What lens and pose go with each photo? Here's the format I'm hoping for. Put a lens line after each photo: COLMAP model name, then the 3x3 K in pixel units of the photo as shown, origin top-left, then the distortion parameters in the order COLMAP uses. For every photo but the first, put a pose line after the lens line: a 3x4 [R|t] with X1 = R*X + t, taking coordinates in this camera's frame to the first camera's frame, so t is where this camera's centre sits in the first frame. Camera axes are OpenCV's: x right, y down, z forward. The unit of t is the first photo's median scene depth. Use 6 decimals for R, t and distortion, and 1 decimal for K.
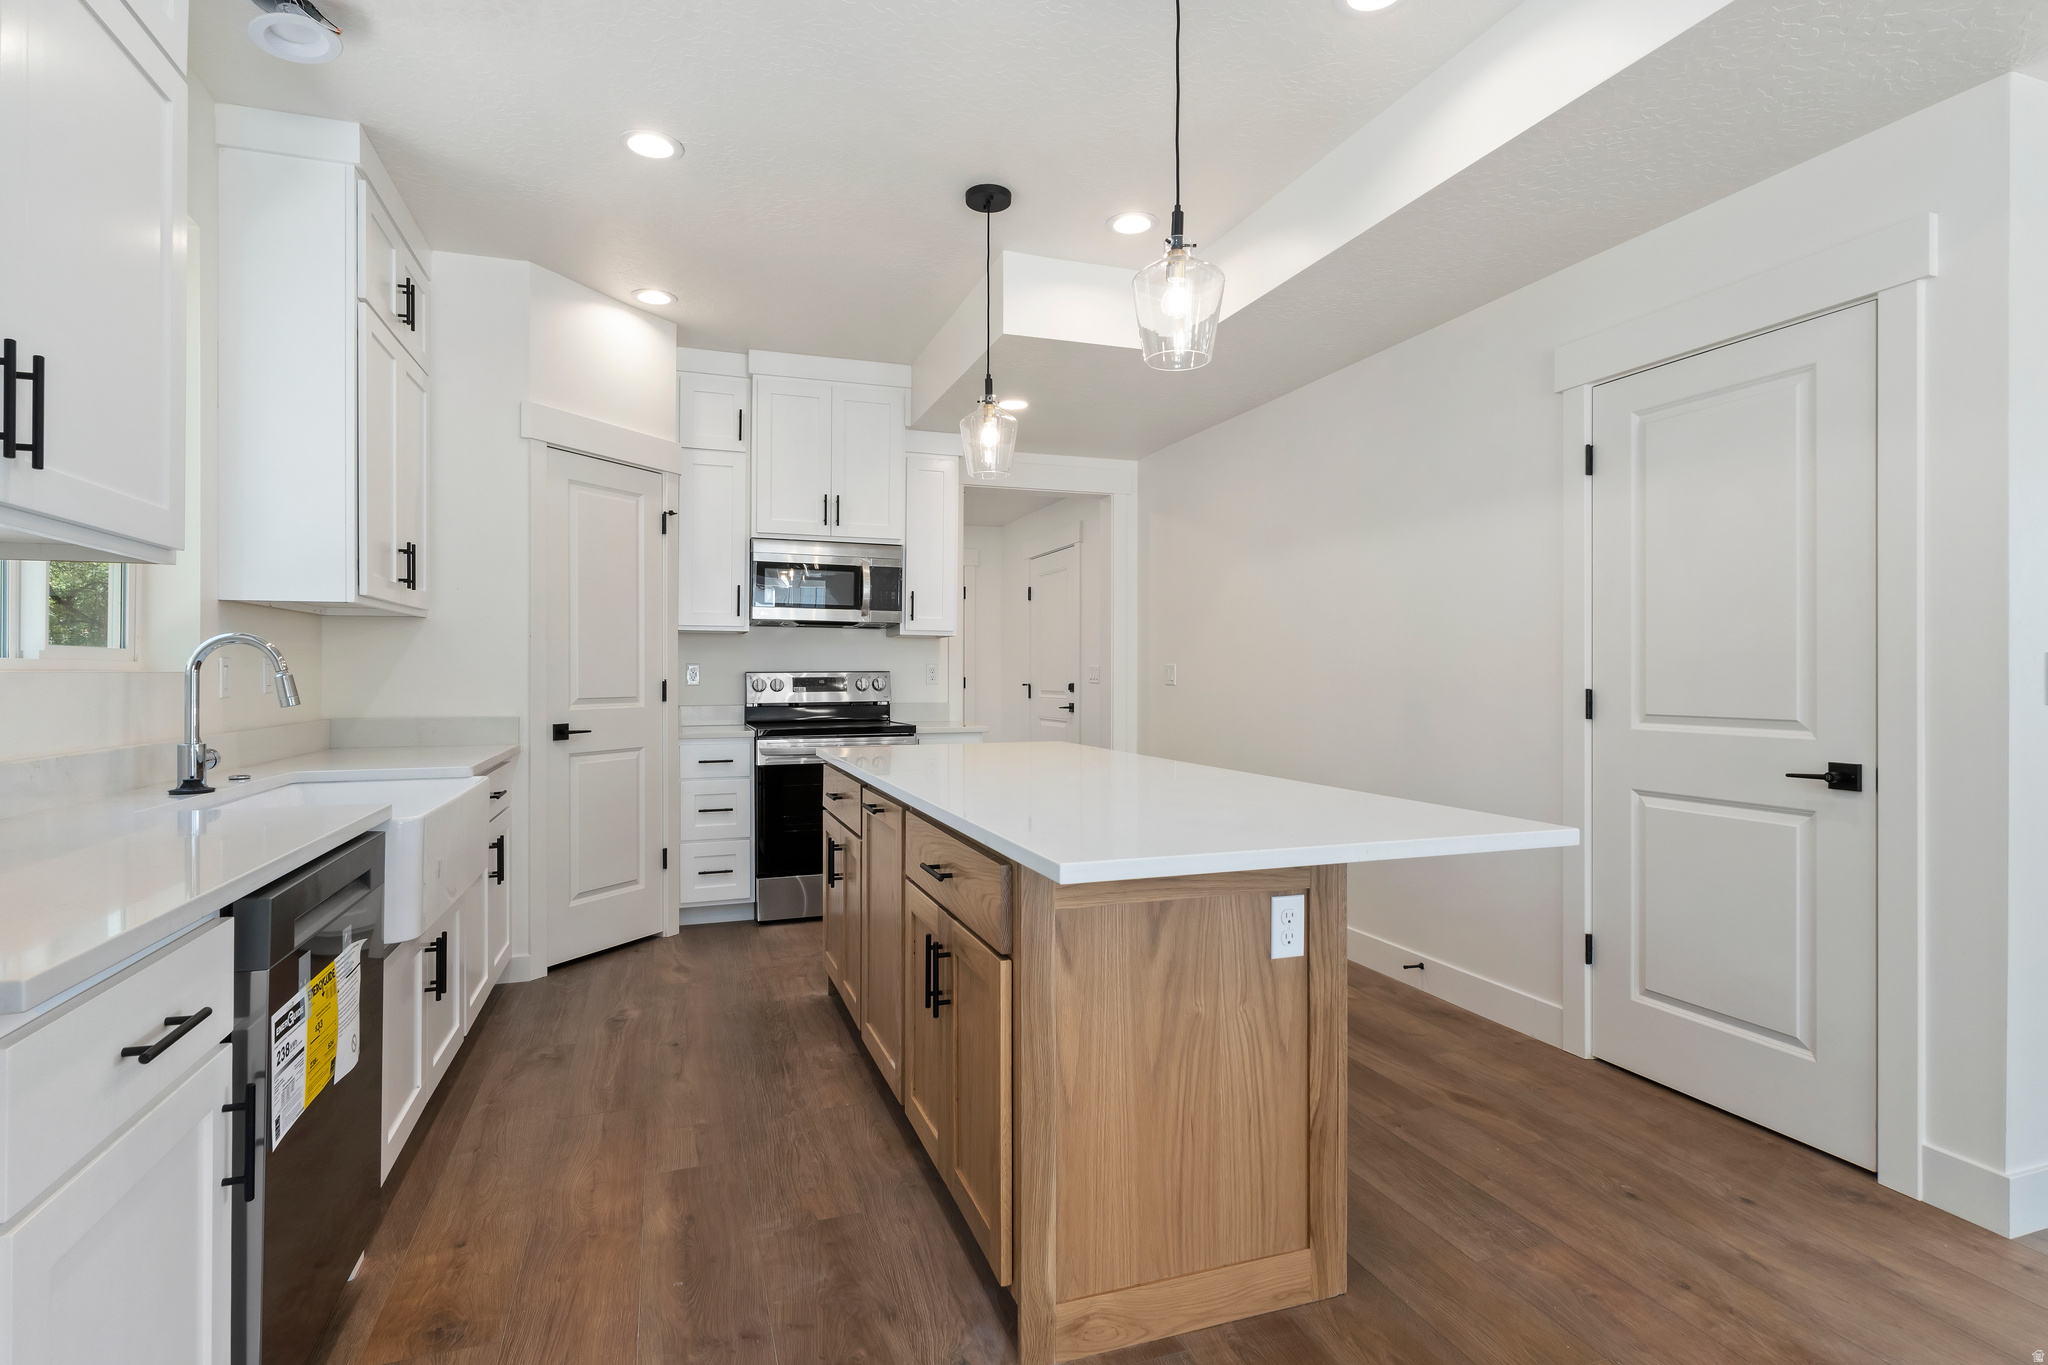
lens RADIAL K [[991.7, 0, 1017.7], [0, 991.7, 671.7], [0, 0, 1]] dist [0.003441, -0.001716]
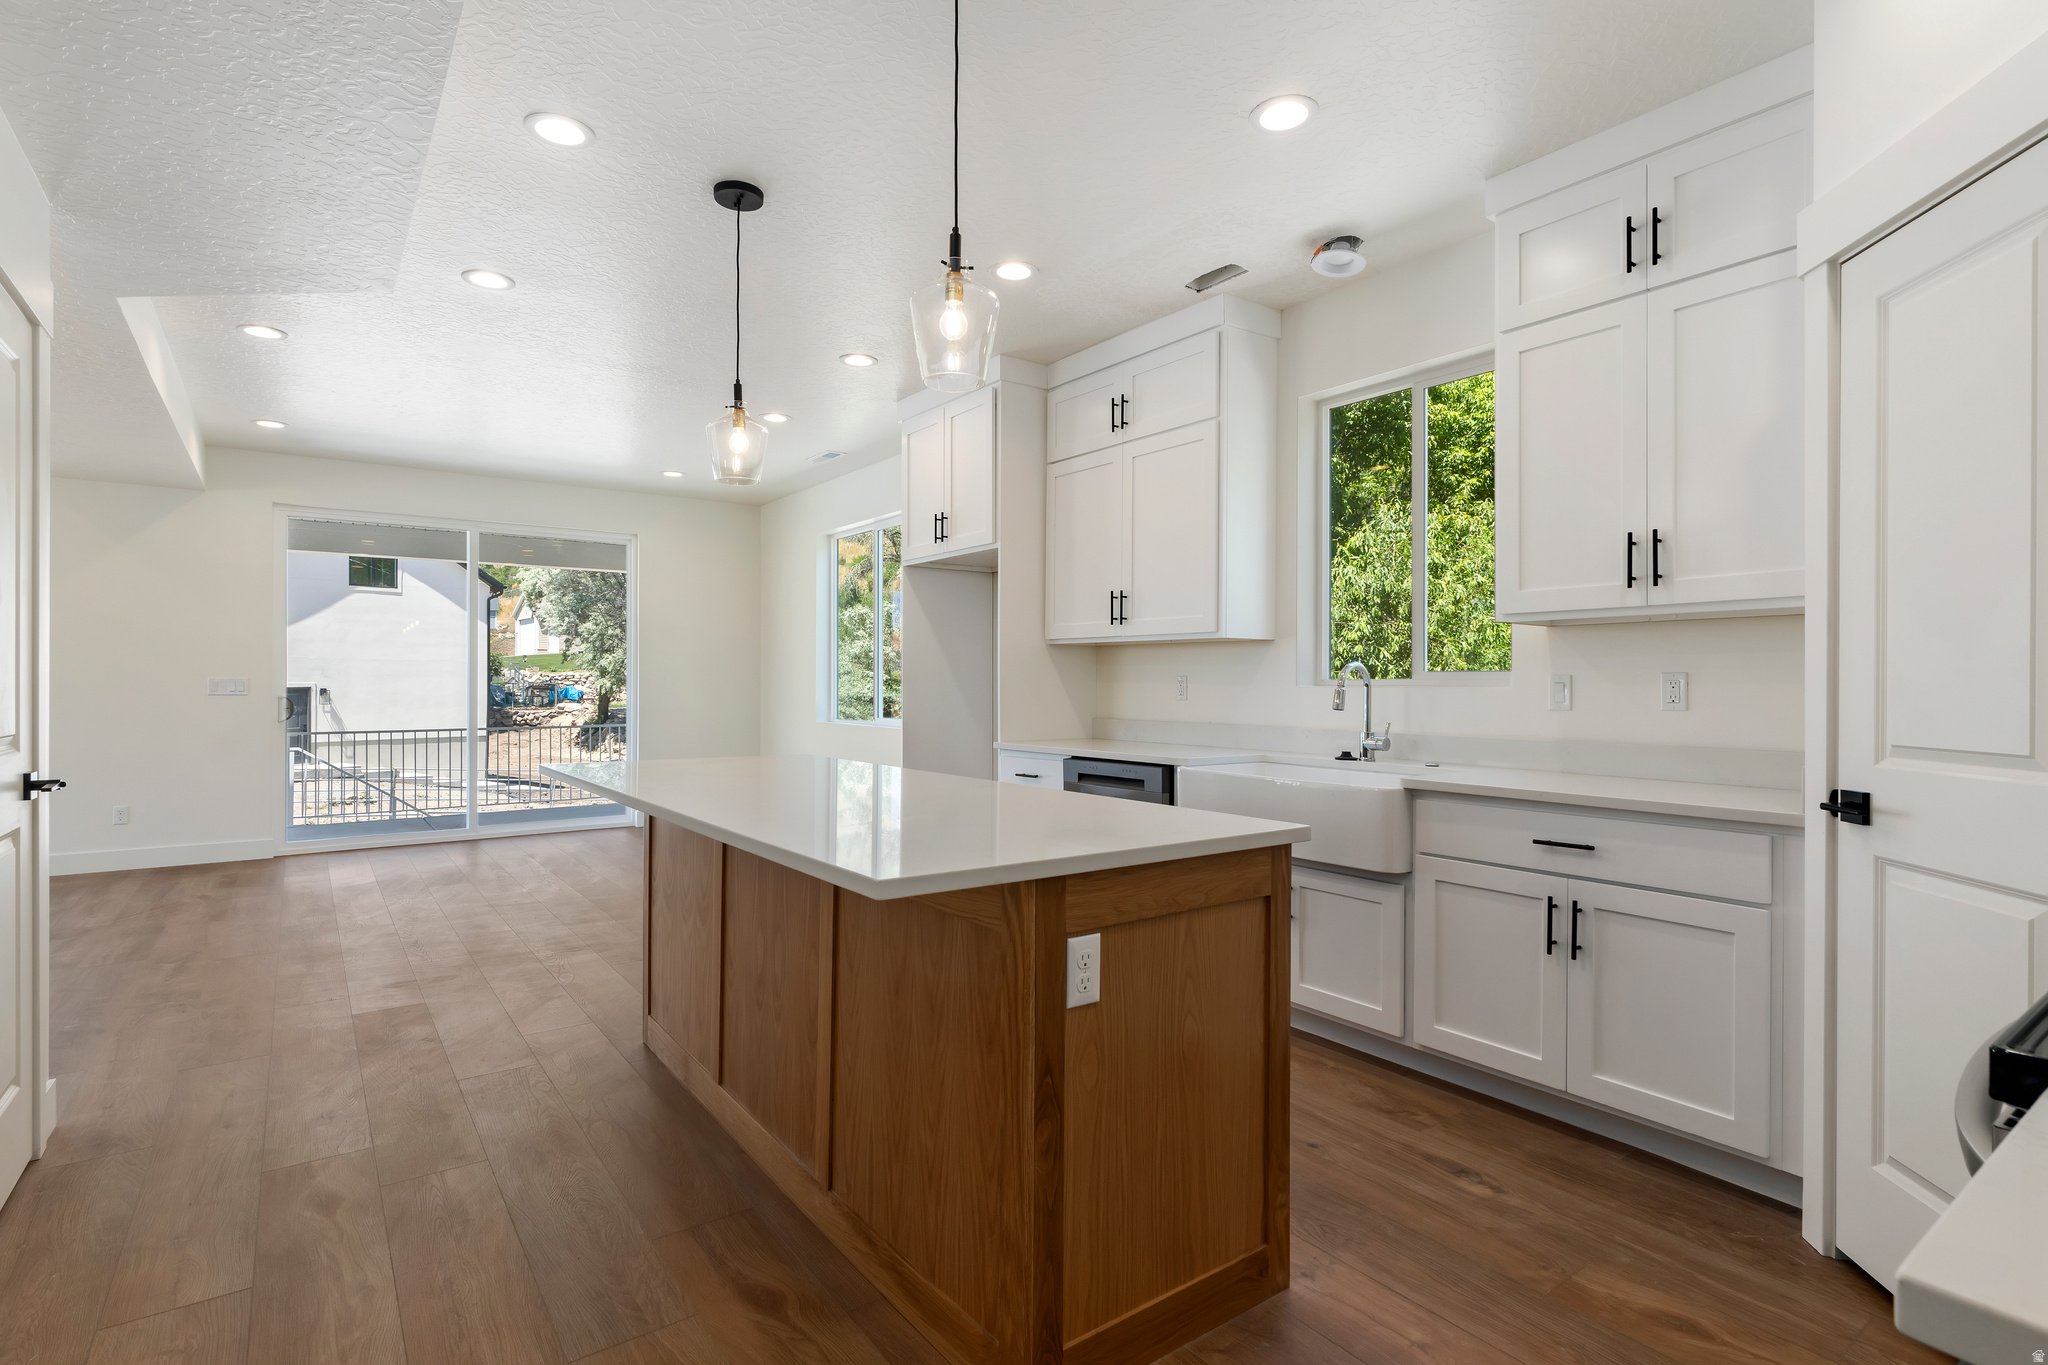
lens RADIAL K [[991.7, 0, 1011.7], [0, 991.7, 676.0], [0, 0, 1]] dist [0.003441, -0.001716]
pose [[-0.958708, -0.006615, -0.284315, 0.147189], [-0.005316, 0.999972, -0.005341, -0.005437], [0.284343, -0.003609, -0.958716, 1.975728]]
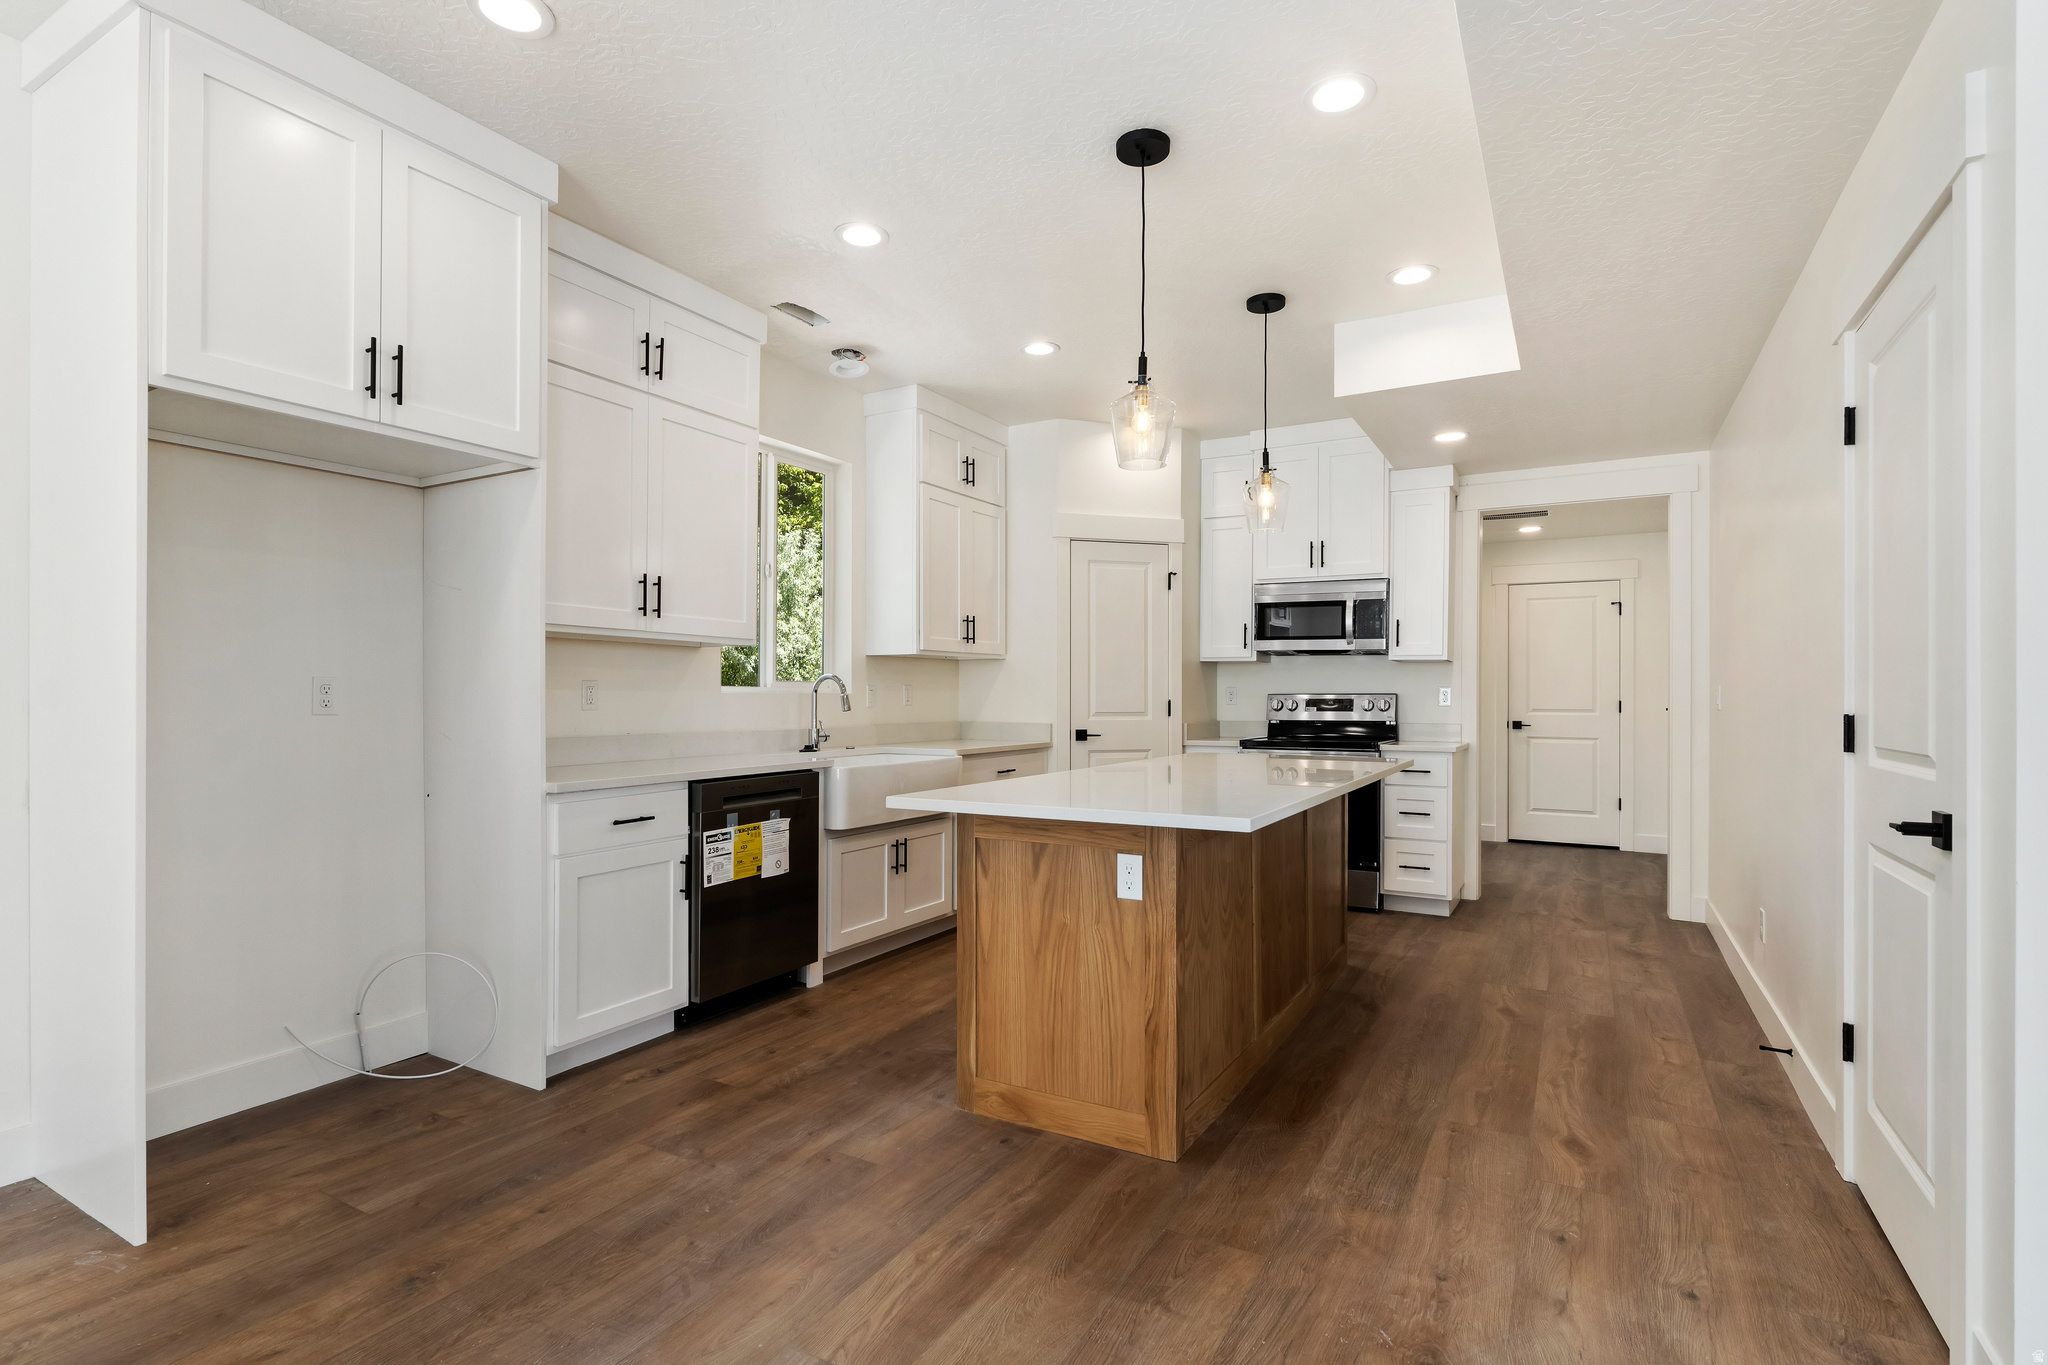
lens RADIAL K [[991.7, 0, 1034.1], [0, 991.7, 686.0], [0, 0, 1]] dist [0.003441, -0.001716]
pose [[0.664956, -0.006474, -0.746854, 0.829876], [-0.000251, 0.999960, -0.008892, 0.001932], [0.746882, 0.006100, 0.664928, -0.016543]]
